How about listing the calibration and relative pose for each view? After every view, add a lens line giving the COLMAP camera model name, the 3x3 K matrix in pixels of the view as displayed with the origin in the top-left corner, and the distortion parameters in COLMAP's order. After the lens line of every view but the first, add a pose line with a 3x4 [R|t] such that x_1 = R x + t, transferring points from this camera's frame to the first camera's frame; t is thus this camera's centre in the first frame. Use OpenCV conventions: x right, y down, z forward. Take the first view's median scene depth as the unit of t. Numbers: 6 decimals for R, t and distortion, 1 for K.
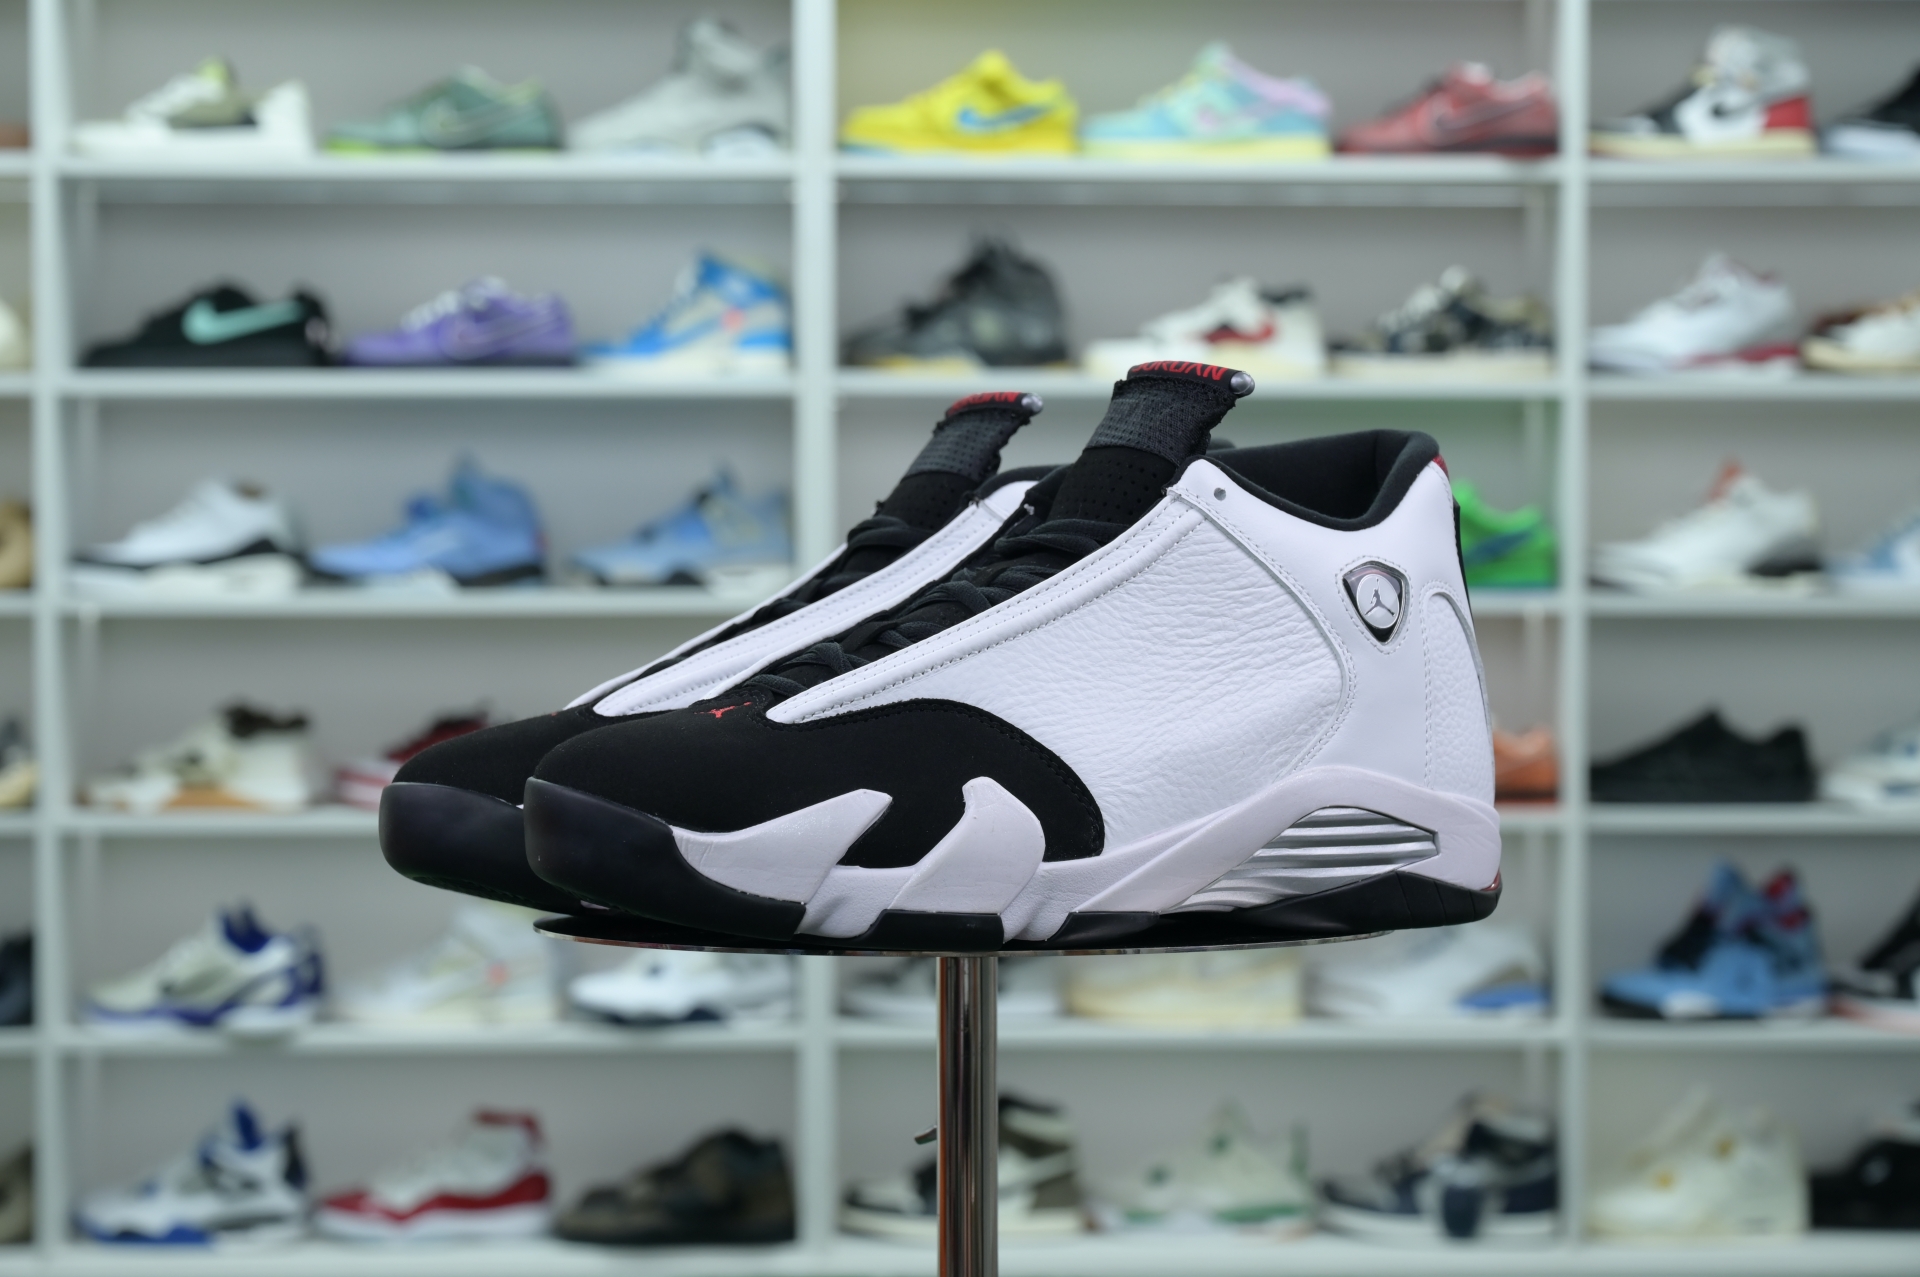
lens RADIAL K [[3824.6, 0, 960.0], [0, 3824.6, 638.5], [0, 0, 1]] dist [-0.025489, 0.184825]
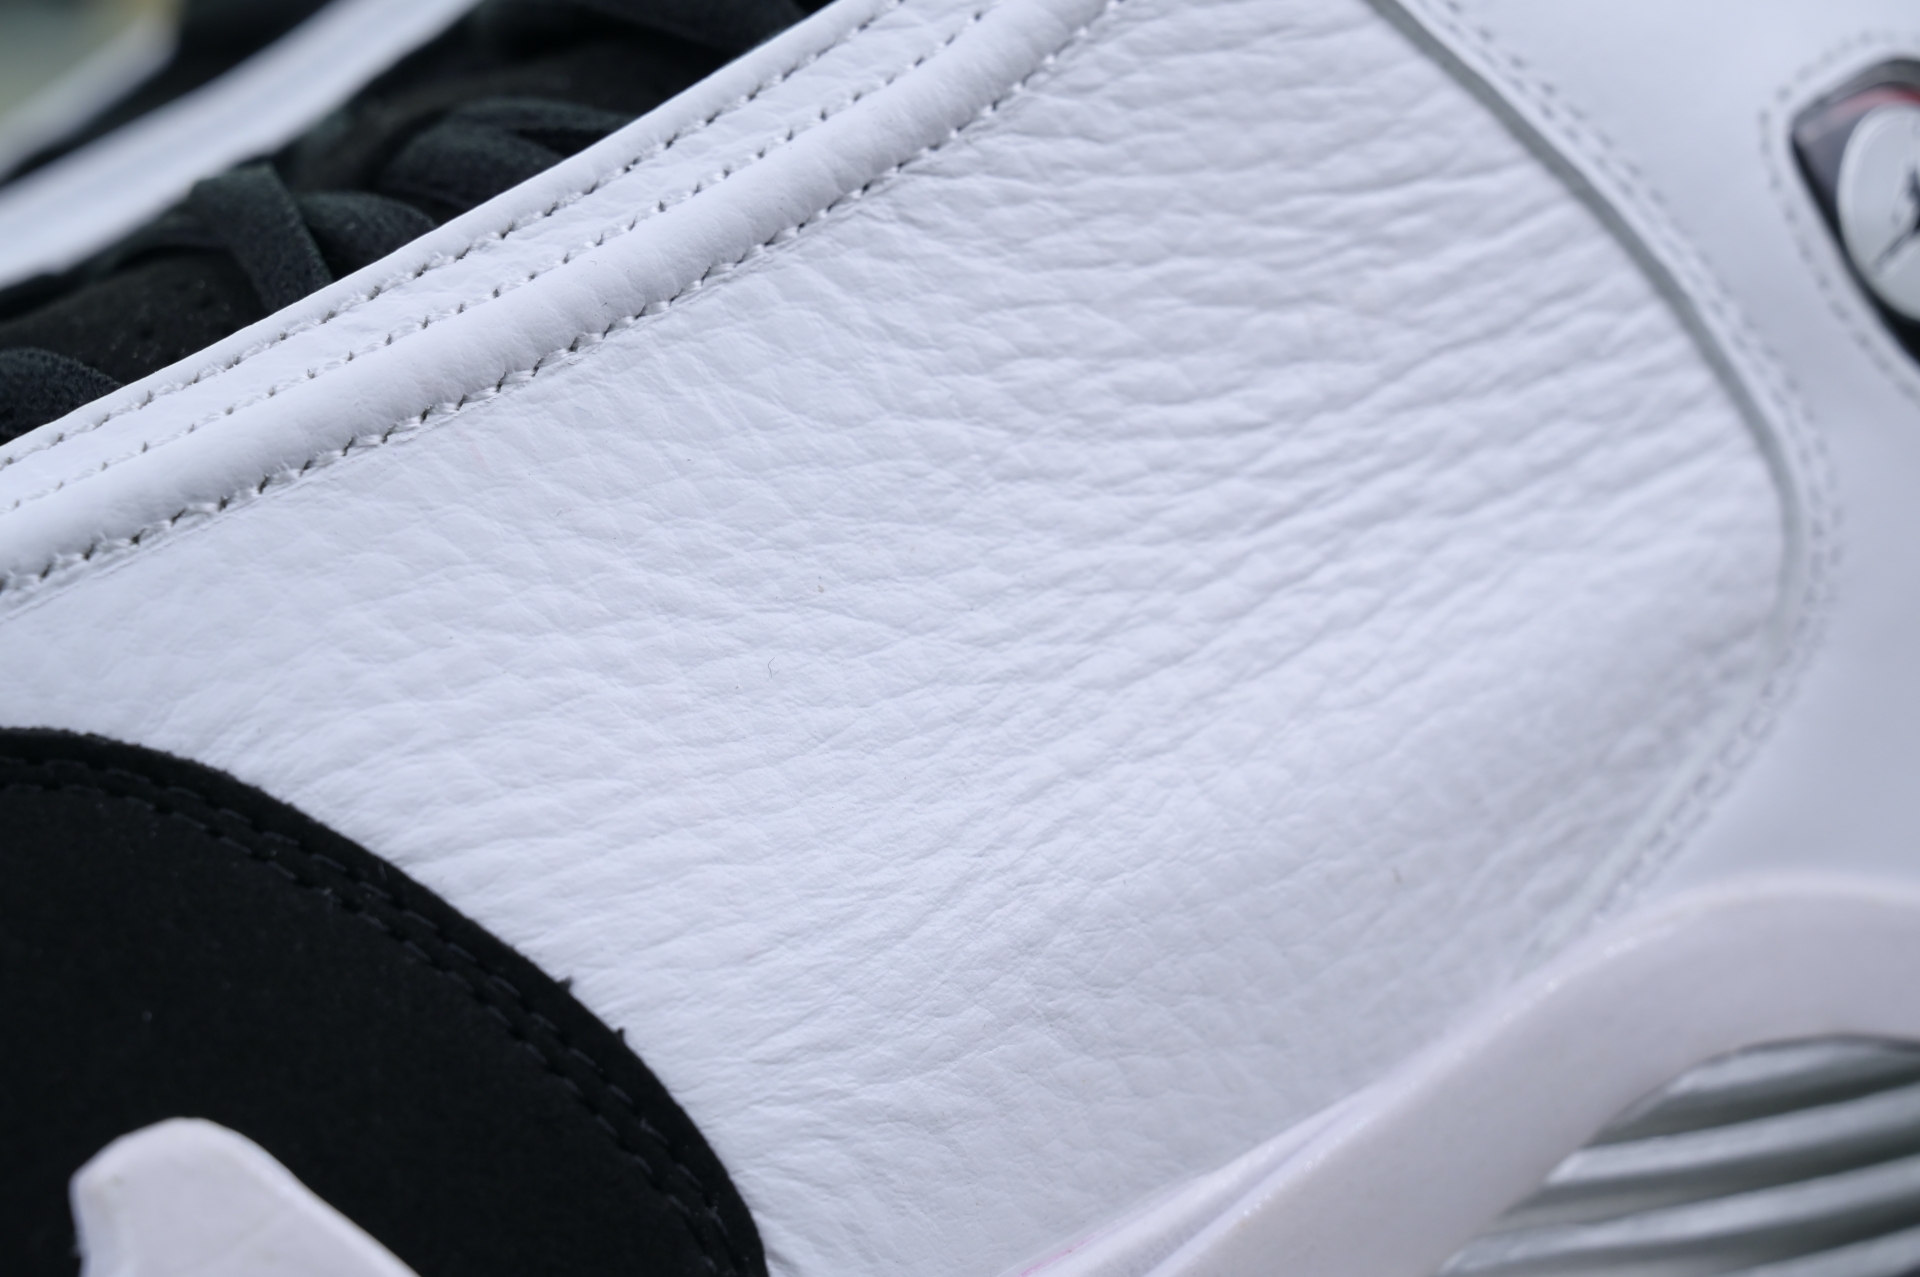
lens RADIAL K [[3824.6, 0, 960.0], [0, 3824.6, 638.5], [0, 0, 1]] dist [-0.025489, 0.184825]
pose [[0.999319, -0.007989, -0.036026, 0.055538], [0.013166, 0.989220, 0.145843, -0.020589], [0.034473, -0.146218, 0.988652, 0.764619]]
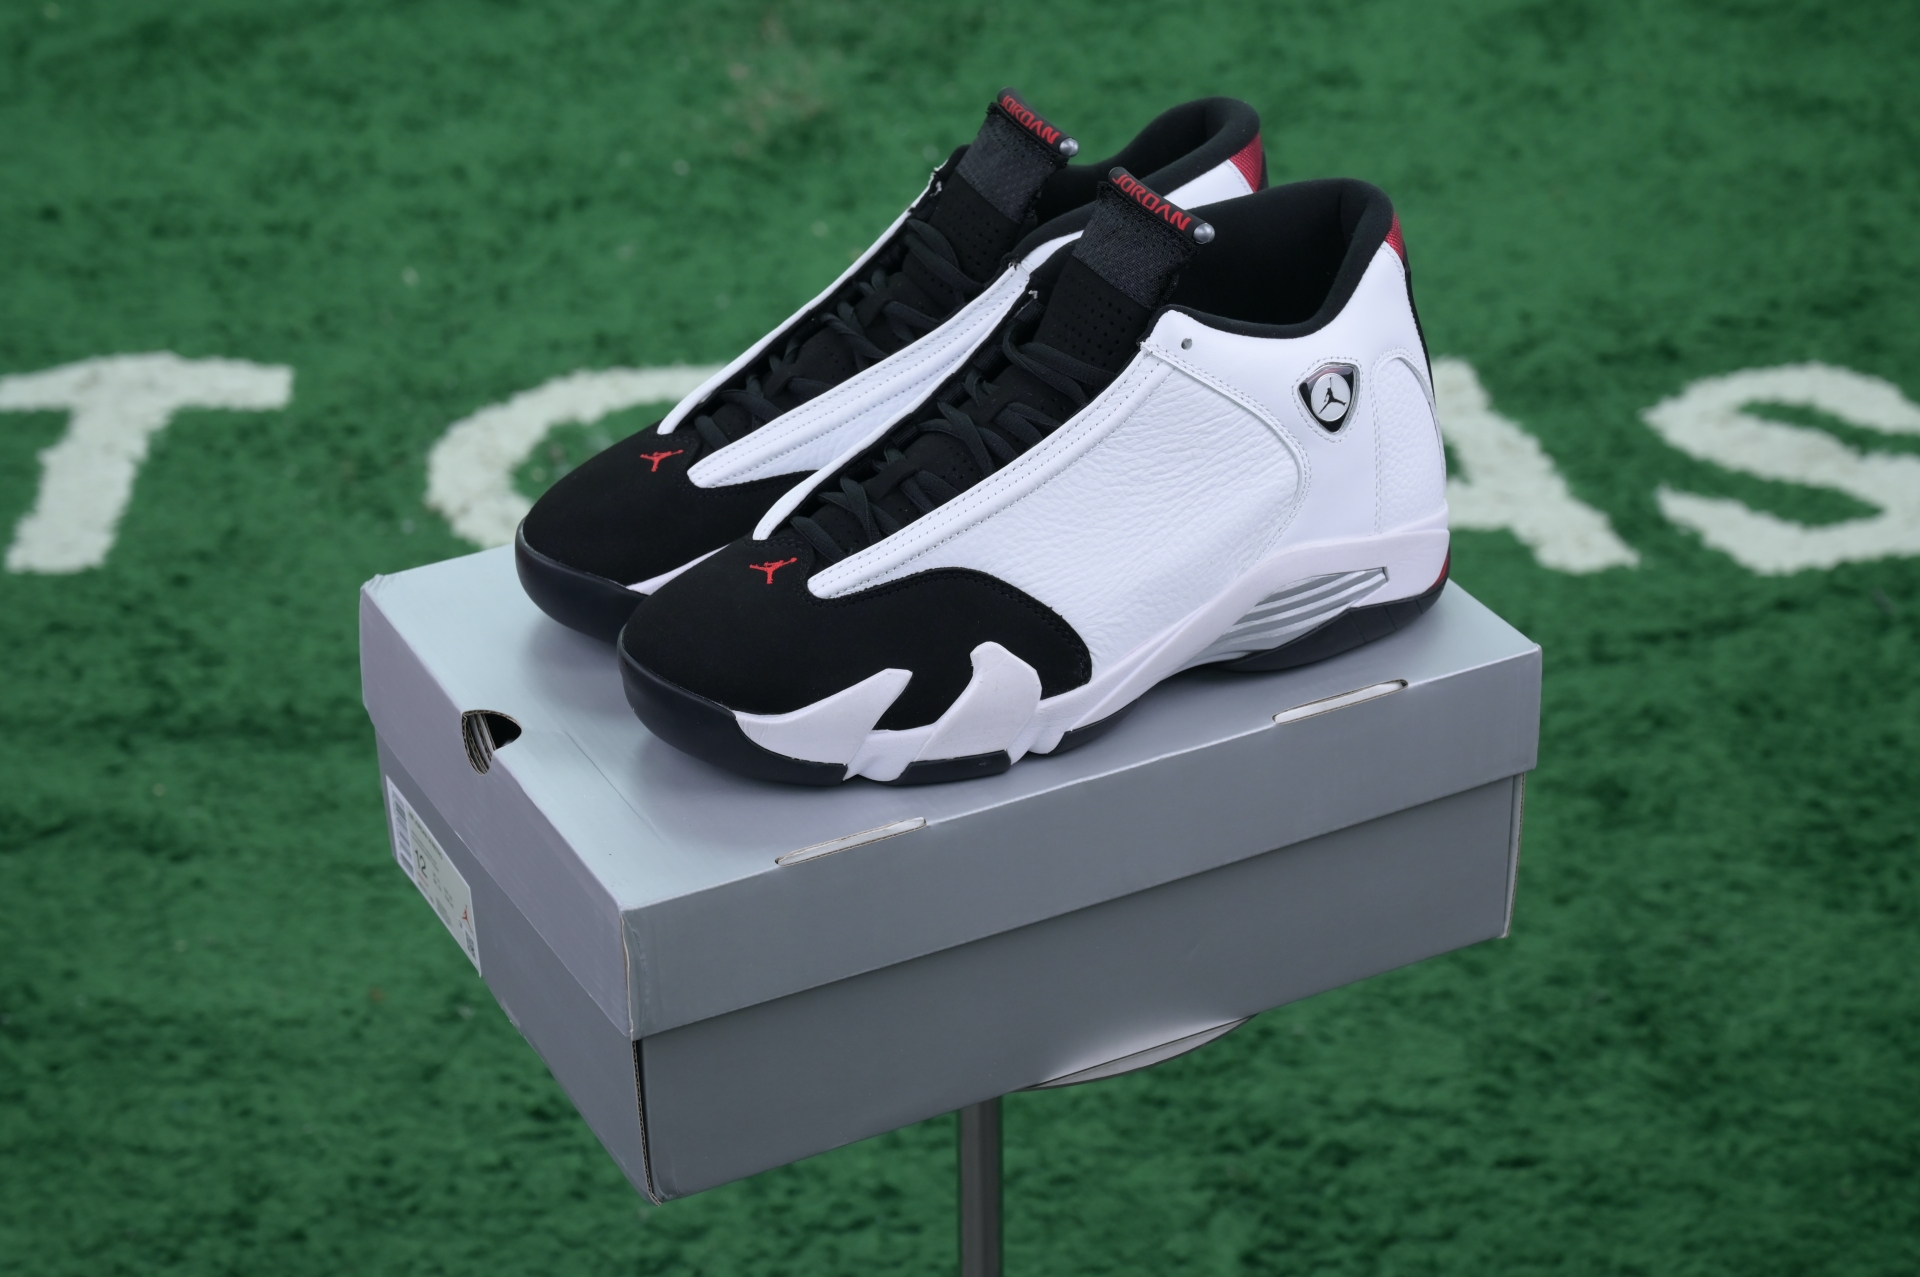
lens RADIAL K [[3824.6, 0, 960.0], [0, 3824.6, 638.5], [0, 0, 1]] dist [-0.025489, 0.184825]
pose [[0.995707, -0.029891, -0.087606, 0.100212], [0.067629, 0.881134, 0.468006, -0.515065], [0.063203, -0.471922, 0.879372, -0.067020]]
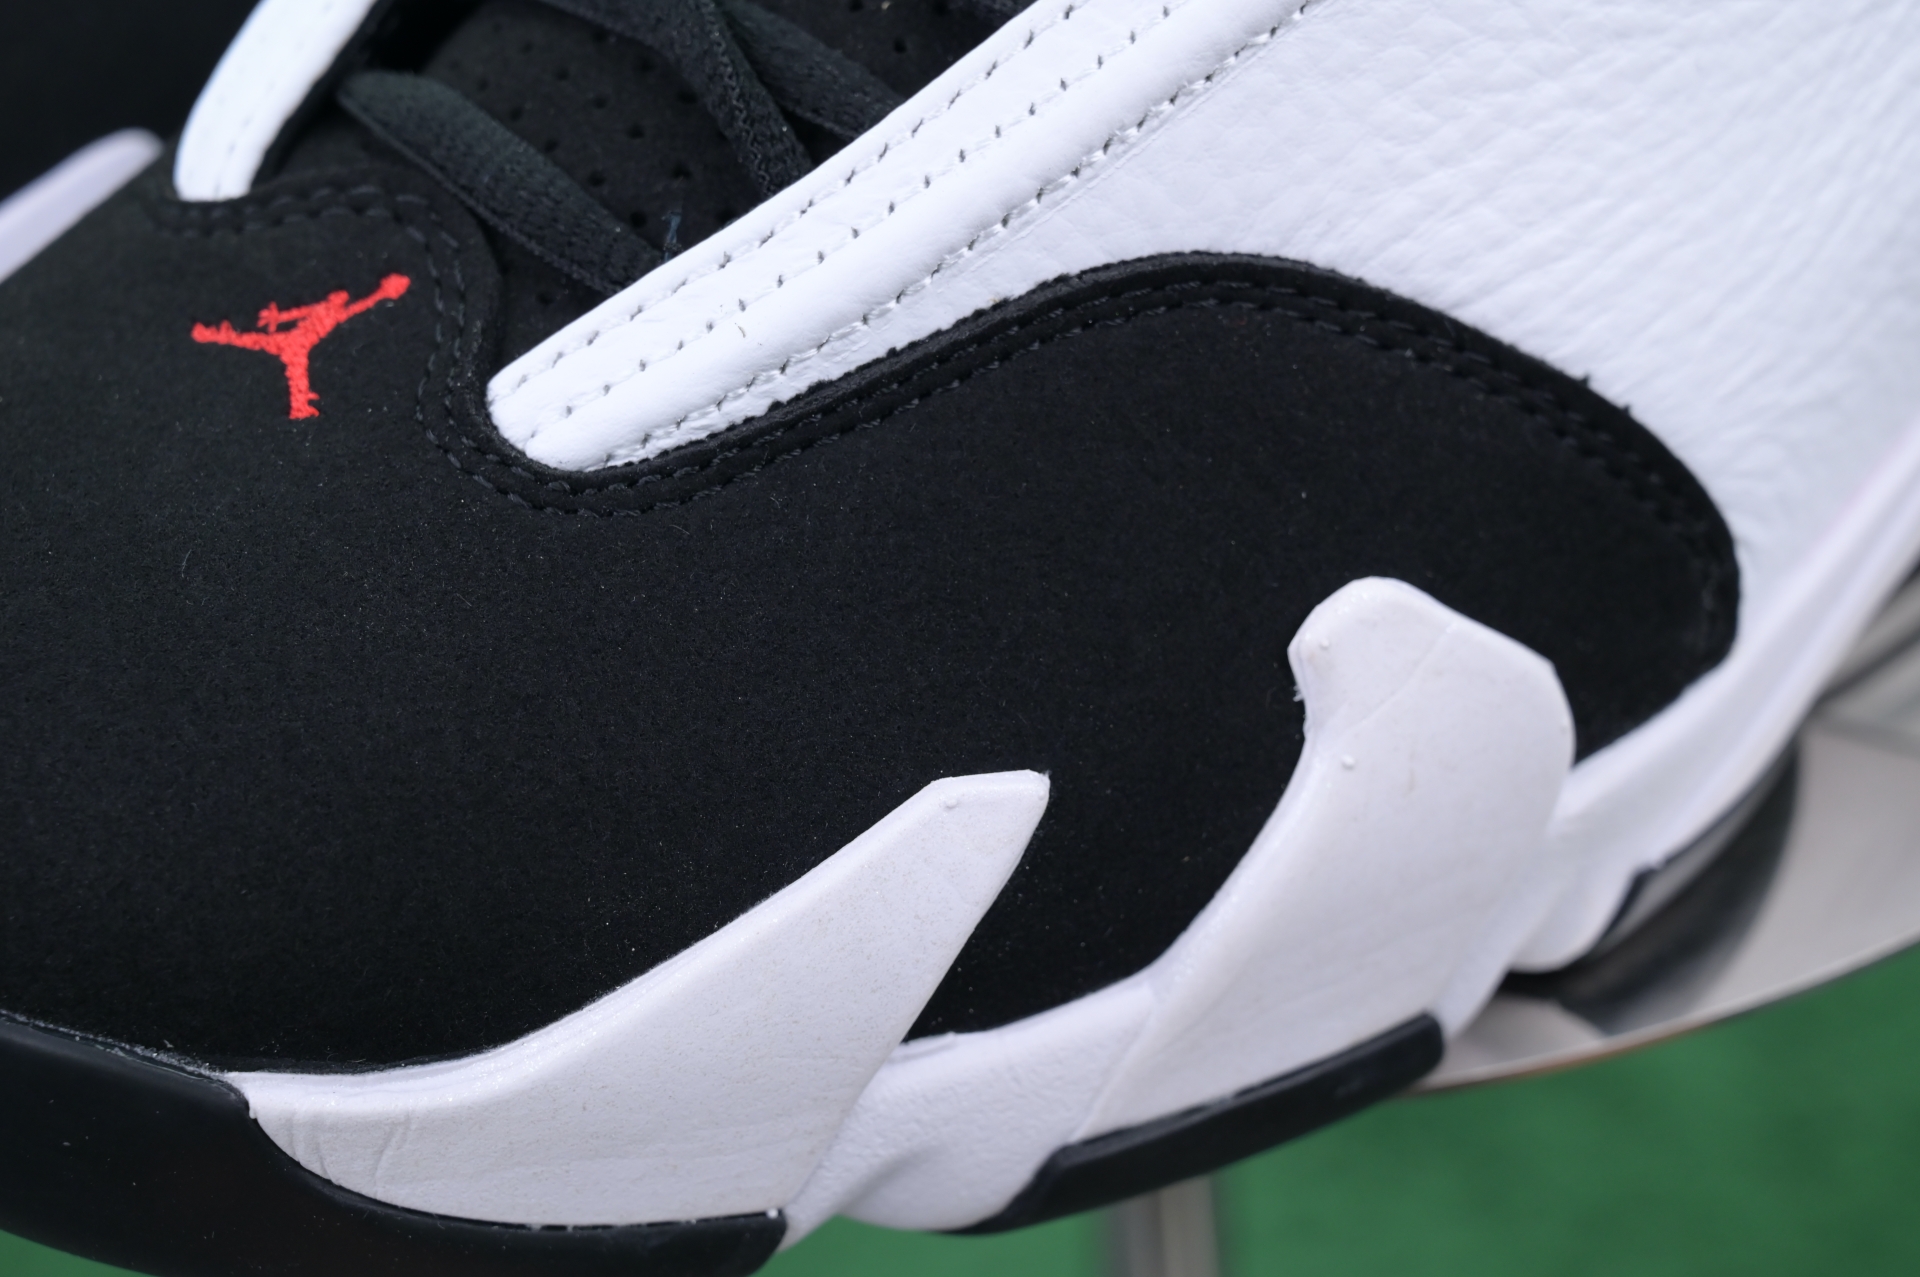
lens RADIAL K [[3824.6, 0, 960.0], [0, 3824.6, 638.5], [0, 0, 1]] dist [-0.025489, 0.184825]
pose [[0.986458, -0.146284, 0.074174, -0.039833], [0.066078, 0.768376, 0.636579, -0.127256], [-0.150115, -0.623057, 0.767637, 0.768230]]
